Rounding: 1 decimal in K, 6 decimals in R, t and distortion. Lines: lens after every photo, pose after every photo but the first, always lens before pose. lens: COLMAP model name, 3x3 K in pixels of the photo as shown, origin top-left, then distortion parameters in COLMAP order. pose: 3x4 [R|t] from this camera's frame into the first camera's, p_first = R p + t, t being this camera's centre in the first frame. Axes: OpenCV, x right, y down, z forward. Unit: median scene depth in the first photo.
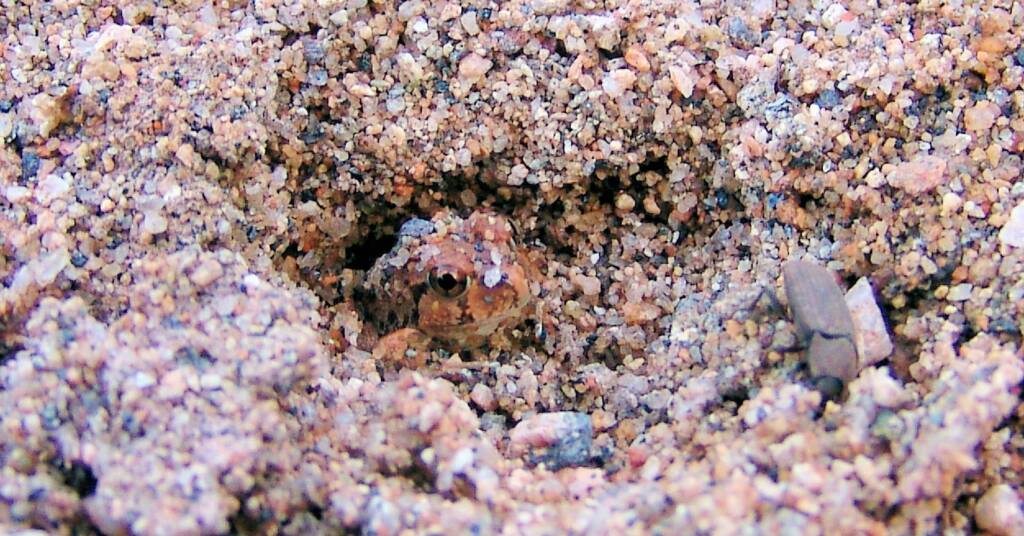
lens RADIAL K [[2209.2, 0, 464.3], [0, 2209.2, 266.5], [0, 0, 1]] dist [-0.134419, 0.000000]
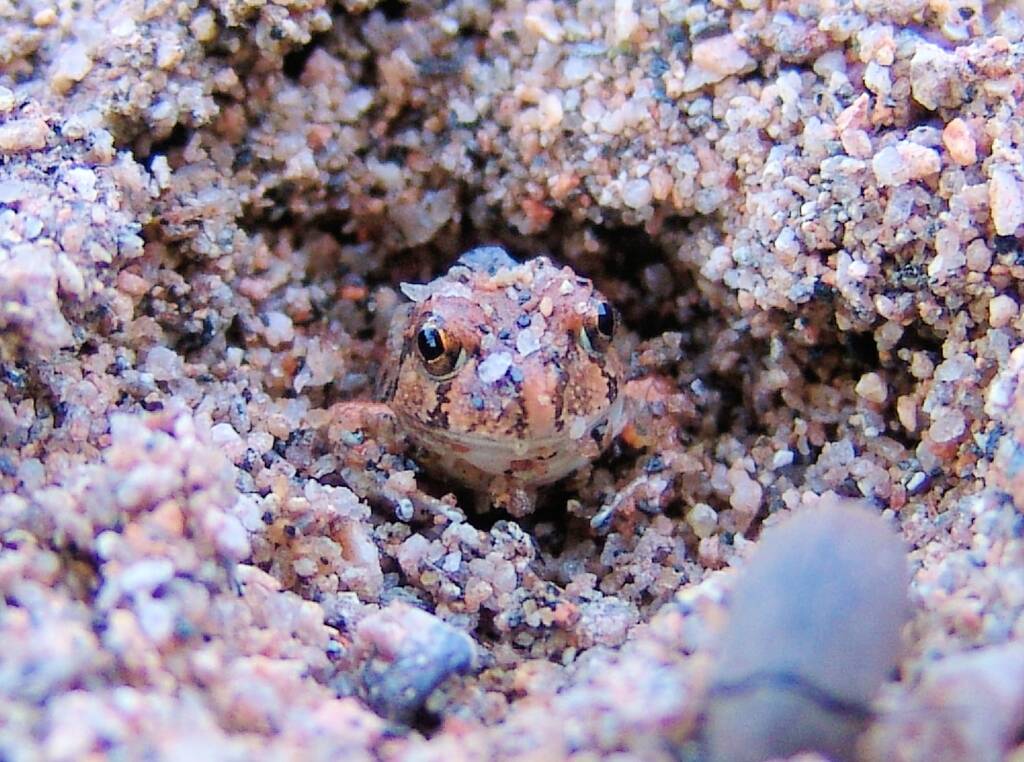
lens RADIAL K [[2754.6, 0, 460.7], [0, 2754.6, 405.6], [0, 0, 1]] dist [-0.151260, 0.000000]
pose [[0.787376, 0.402209, -0.467190, 0.327561], [-0.425121, 0.903079, 0.060996, -0.024484], [0.446443, 0.150585, 0.882050, 0.367201]]
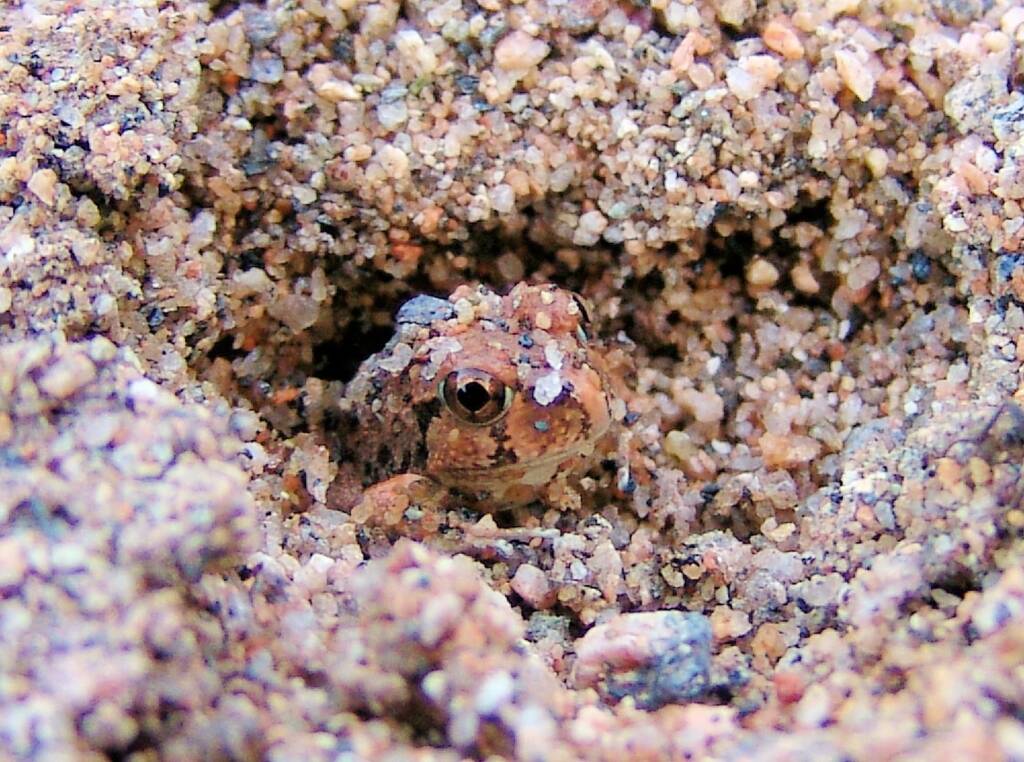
lens RADIAL K [[2754.6, 0, 516.5], [0, 2754.6, 404.7], [0, 0, 1]] dist [-0.151260, 0.000000]
pose [[0.999992, 0.001949, -0.003597, 0.006742], [-0.001981, 0.999958, -0.008984, 0.015578], [0.003579, 0.008992, 0.999953, 0.235458]]
